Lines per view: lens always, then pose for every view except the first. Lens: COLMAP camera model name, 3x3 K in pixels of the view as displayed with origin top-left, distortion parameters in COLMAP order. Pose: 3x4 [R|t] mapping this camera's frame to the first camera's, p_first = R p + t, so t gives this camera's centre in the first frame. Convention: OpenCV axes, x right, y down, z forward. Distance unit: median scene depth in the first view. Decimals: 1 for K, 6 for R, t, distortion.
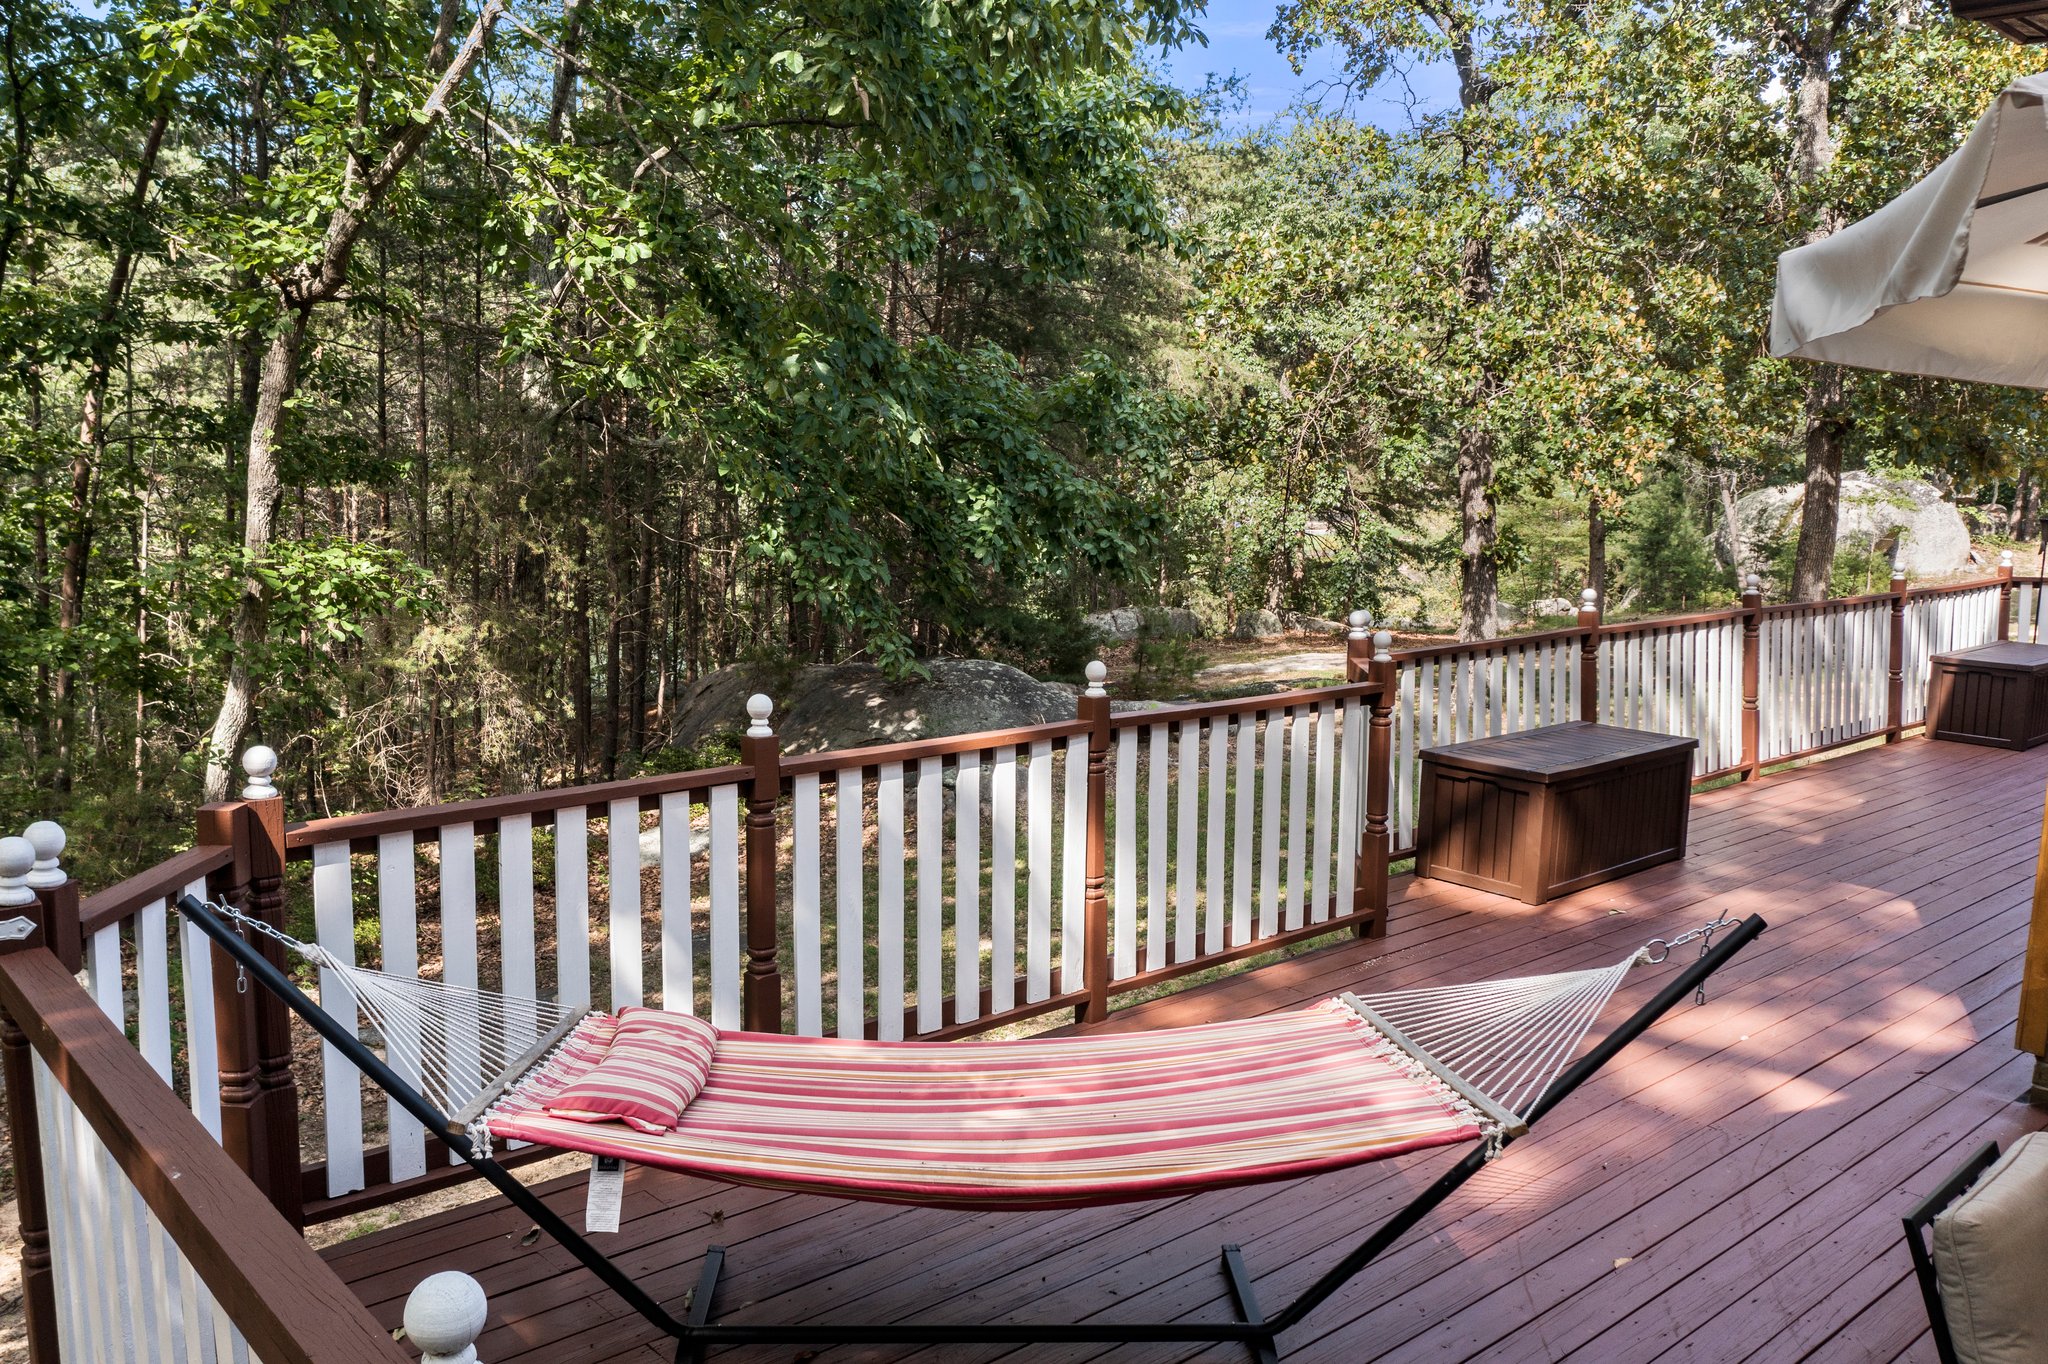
lens RADIAL K [[1662.0, 0, 1024.0], [0, 1662.0, 682.0], [0, 0, 1]] dist [-0.020051, 0.012517]
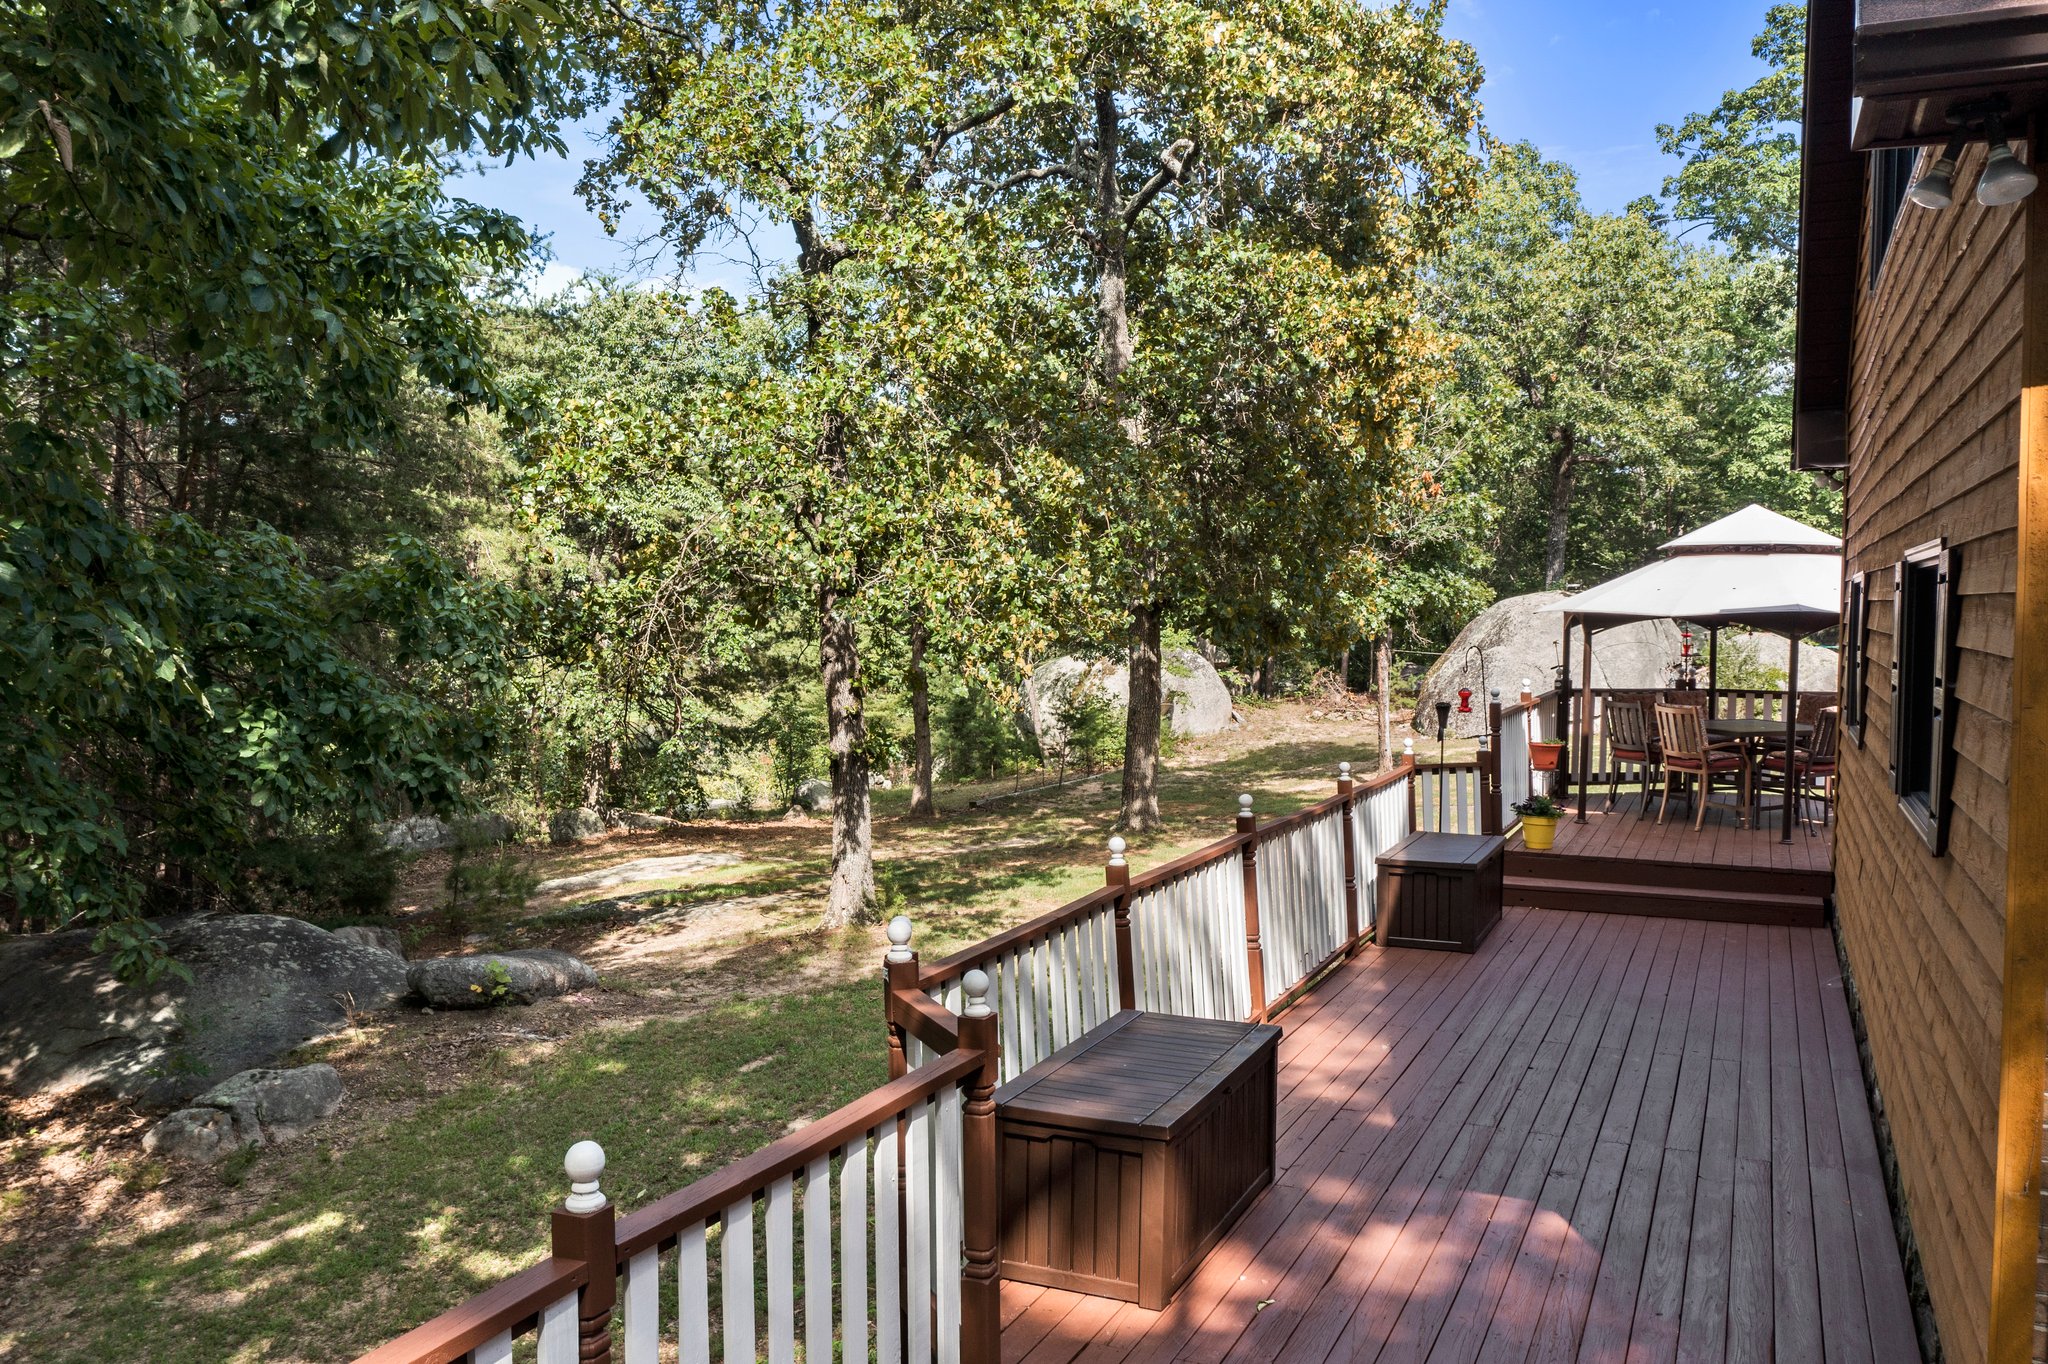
lens RADIAL K [[1662.0, 0, 1024.0], [0, 1662.0, 682.0], [0, 0, 1]] dist [-0.020051, 0.012517]
pose [[0.912323, -0.031926, 0.408224, -0.012073], [0.074169, 0.993349, -0.088070, -0.030868], [-0.402697, 0.110626, 0.908624, 0.137204]]
